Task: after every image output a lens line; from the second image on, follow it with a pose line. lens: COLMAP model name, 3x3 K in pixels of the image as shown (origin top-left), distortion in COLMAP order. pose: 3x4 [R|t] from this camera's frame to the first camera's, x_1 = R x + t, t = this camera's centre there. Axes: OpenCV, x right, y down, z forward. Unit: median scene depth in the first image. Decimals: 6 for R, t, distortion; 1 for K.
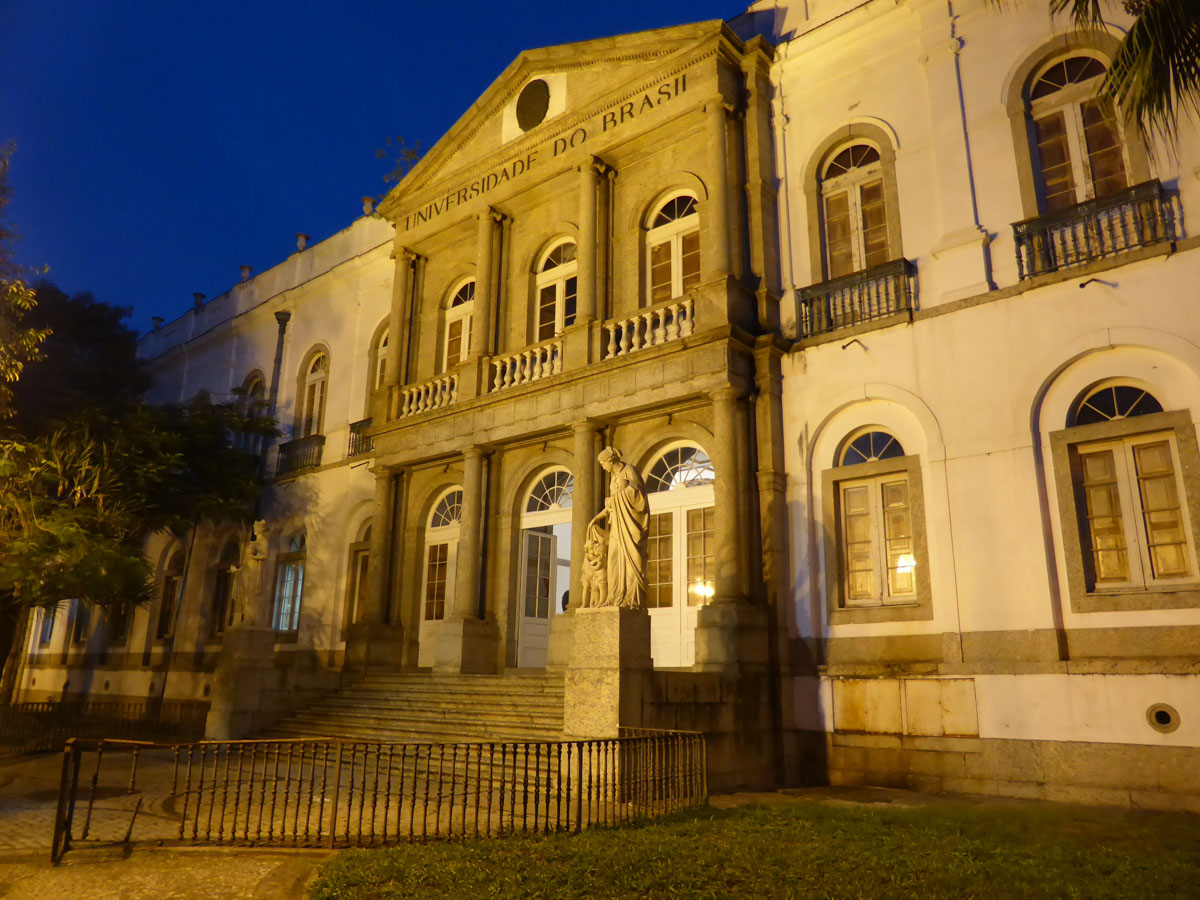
lens RADIAL K [[909.9, 0, 599.3], [0, 909.9, 462.8], [0, 0, 1]] dist [-0.082479, 0.126736]
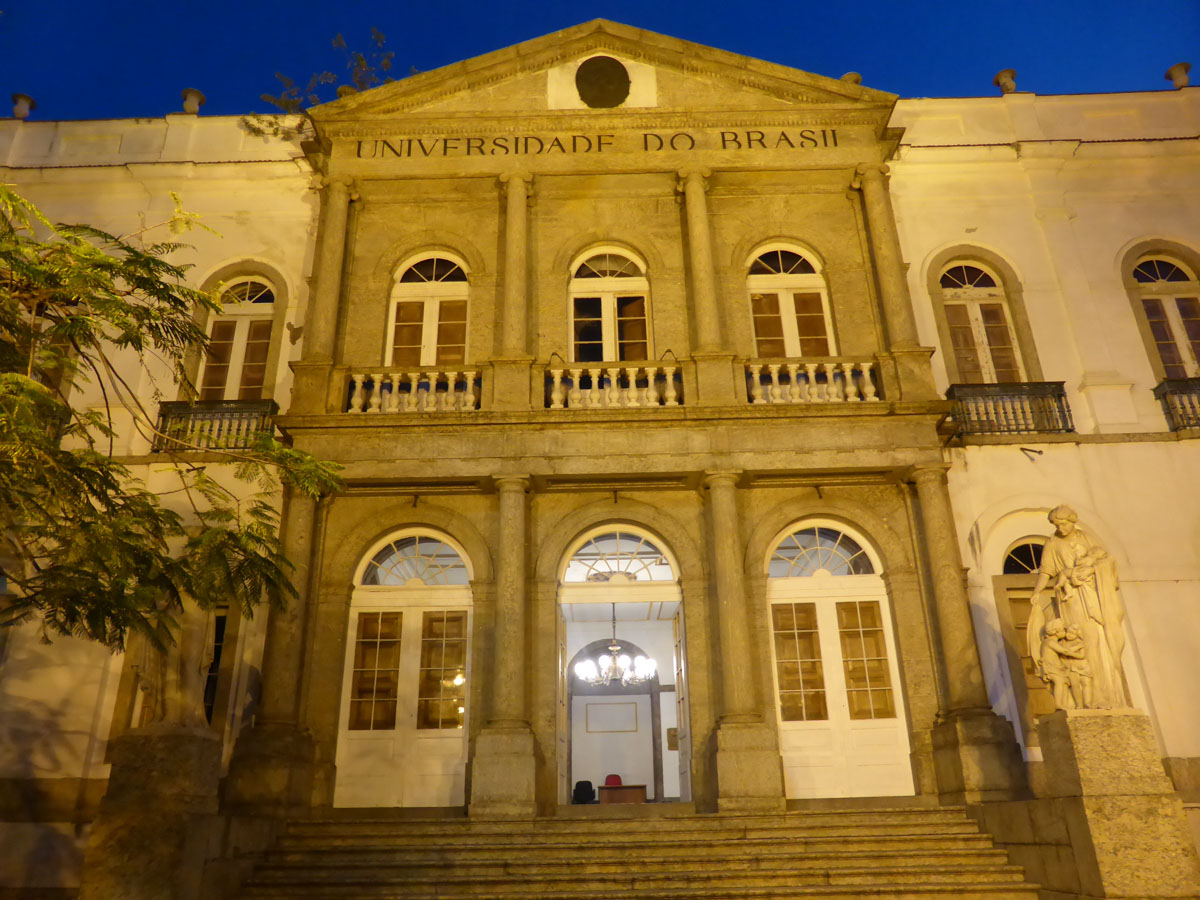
lens RADIAL K [[895.0, 0, 603.6], [0, 895.0, 459.6], [0, 0, 1]] dist [-0.074095, 0.109990]
pose [[0.762196, 0.223546, 0.607523, -0.600524], [-0.125269, 0.971677, -0.200379, 0.116952], [-0.635110, 0.076624, 0.768612, 0.509095]]
